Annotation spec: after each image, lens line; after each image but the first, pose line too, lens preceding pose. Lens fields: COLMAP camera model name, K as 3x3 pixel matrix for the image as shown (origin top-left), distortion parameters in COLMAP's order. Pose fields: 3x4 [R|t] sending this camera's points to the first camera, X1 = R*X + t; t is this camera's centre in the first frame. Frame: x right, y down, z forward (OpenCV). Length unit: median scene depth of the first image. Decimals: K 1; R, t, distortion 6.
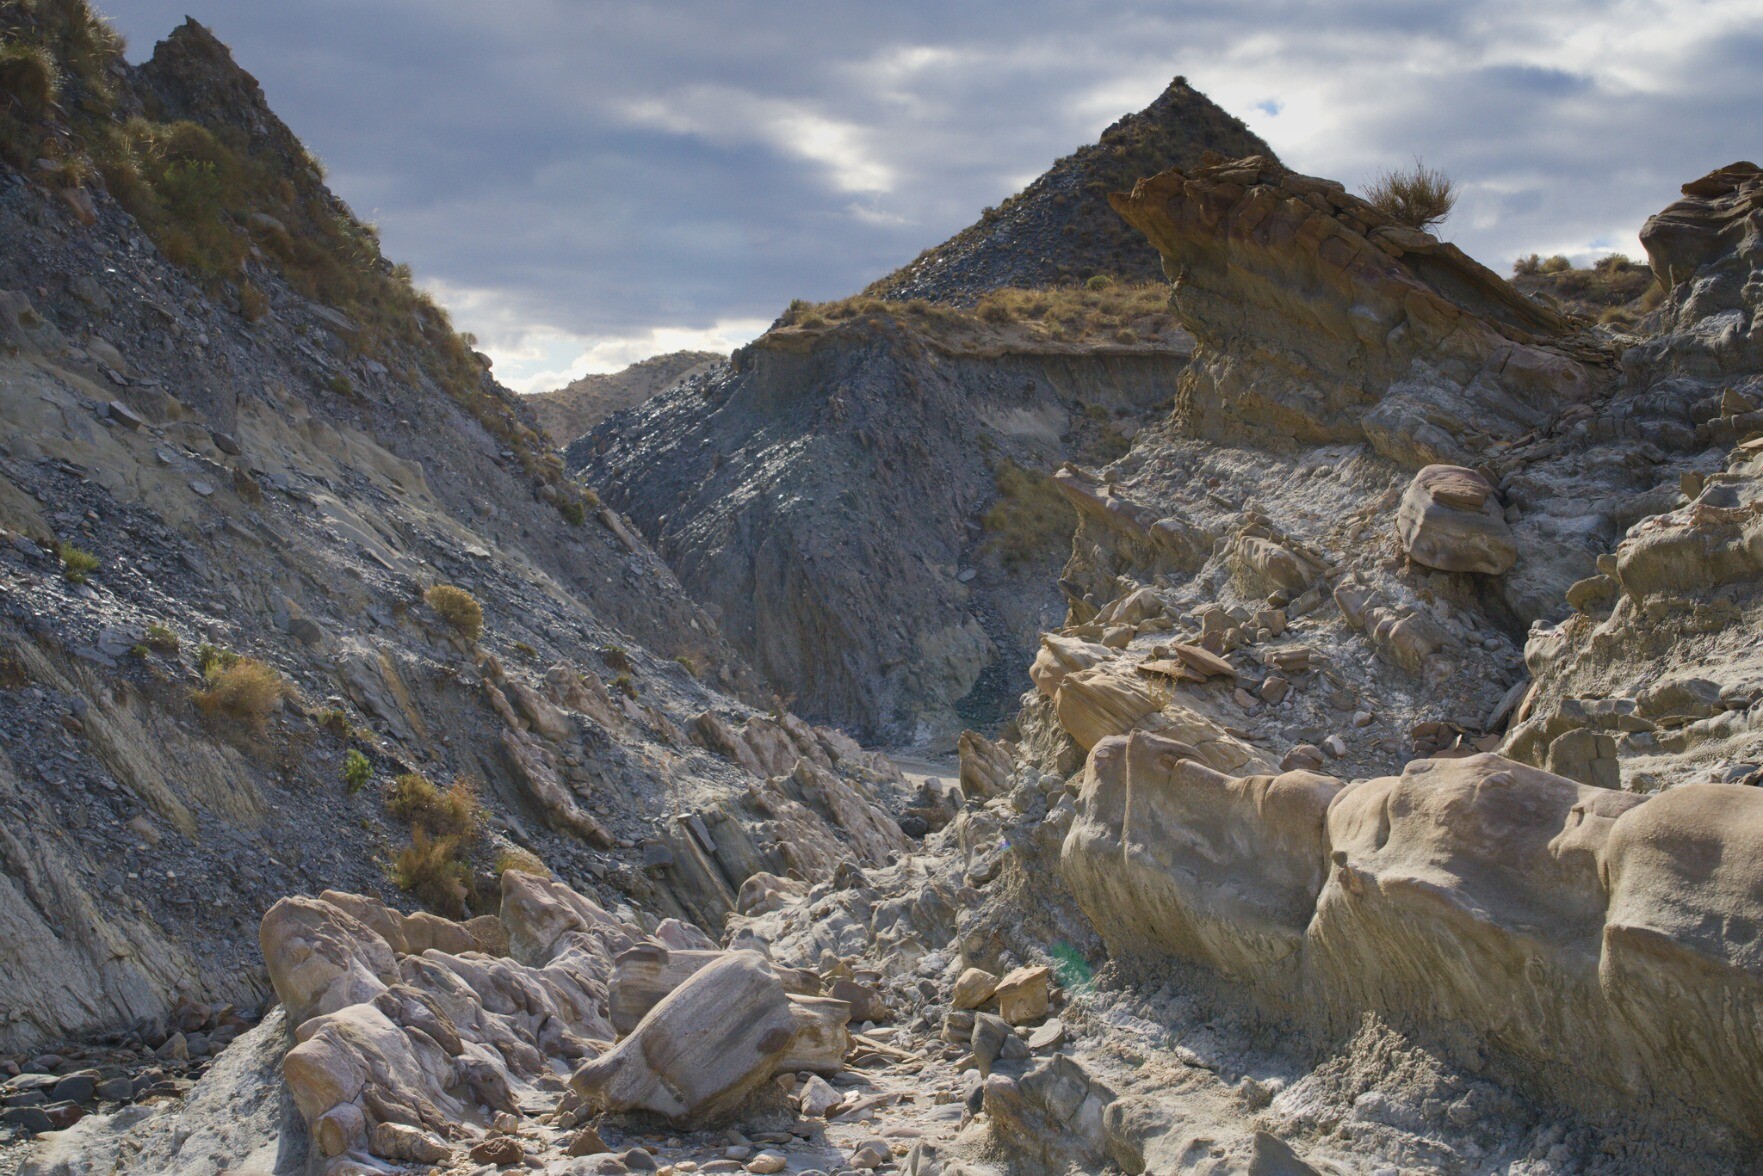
lens RADIAL K [[2768.1, 0, 881.3], [0, 2768.1, 580.5], [0, 0, 1]] dist [0.307443, 0.000000]
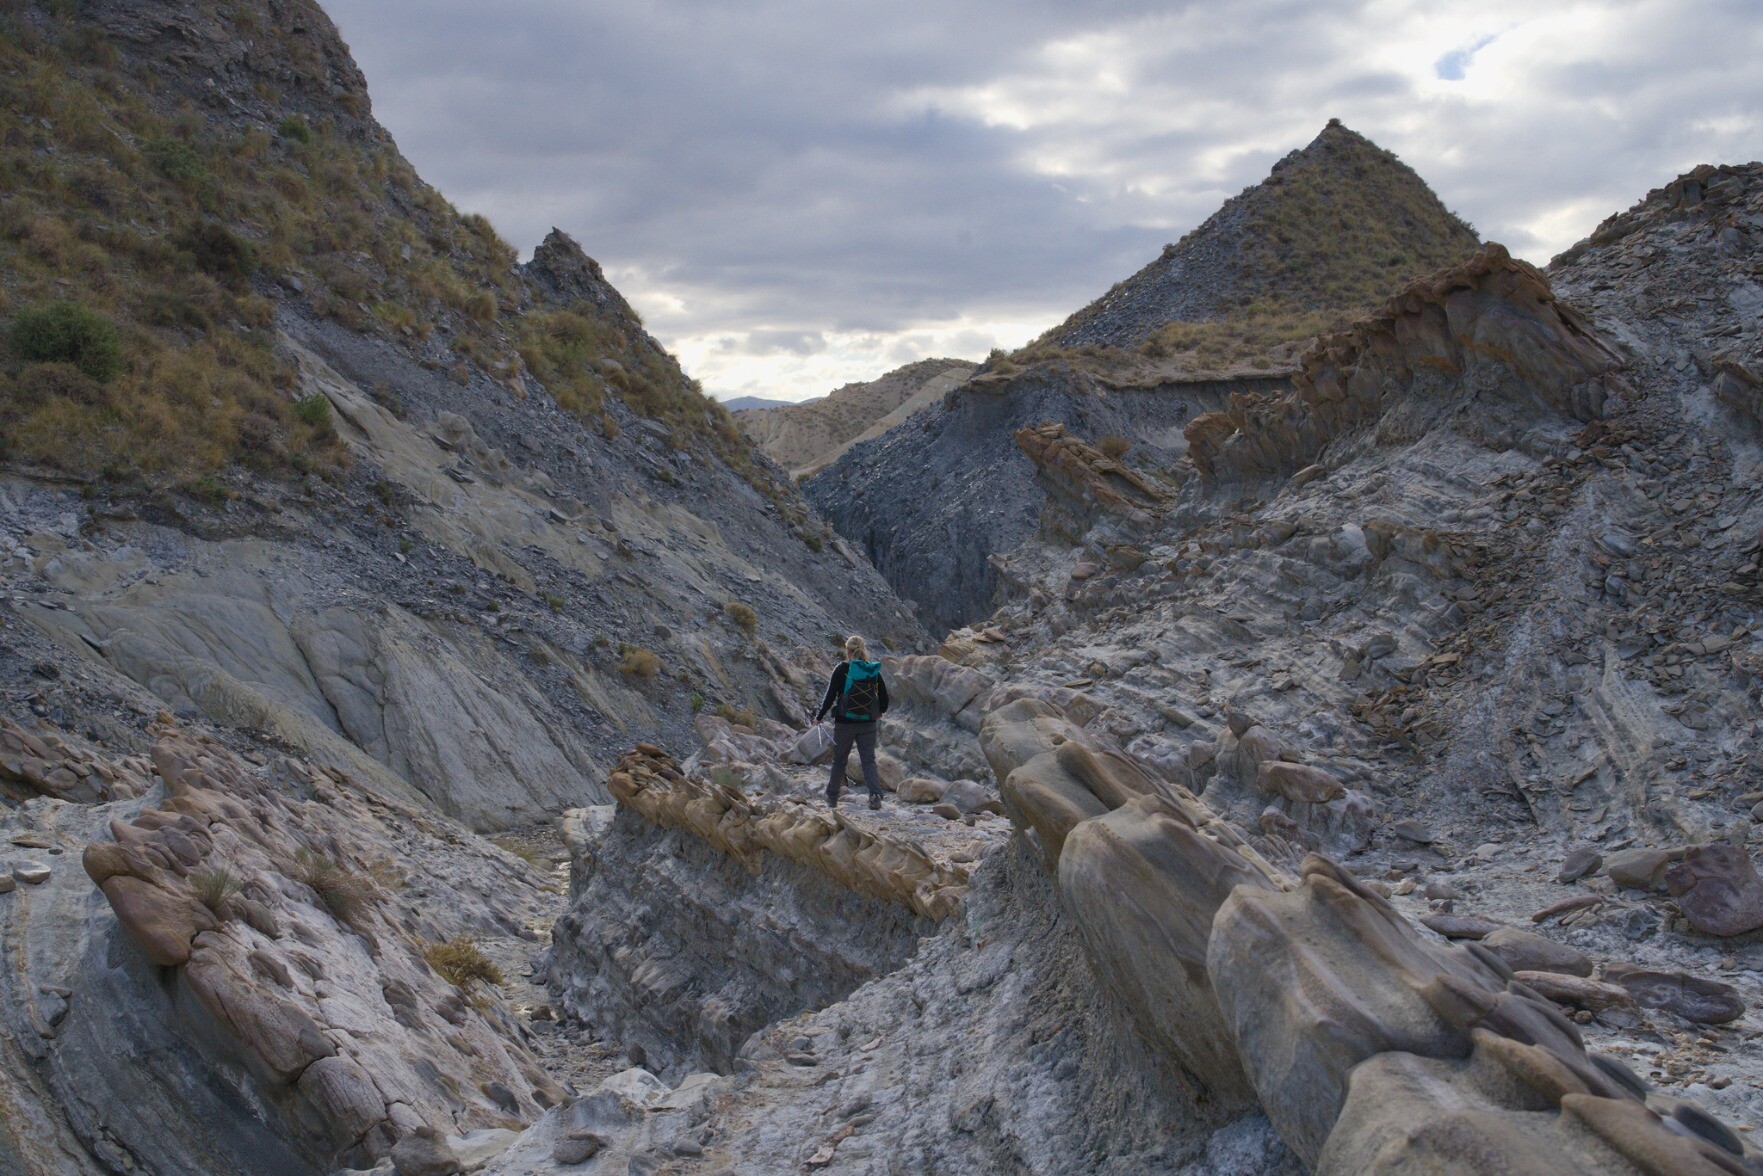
lens RADIAL K [[2768.1, 0, 878.8], [0, 2768.1, 588.9], [0, 0, 1]] dist [0.307443, 0.000000]
pose [[0.993935, -0.043492, -0.101005, 0.083972], [0.044784, 0.998941, 0.010553, -0.016178], [0.100439, -0.015012, 0.994830, -0.554073]]
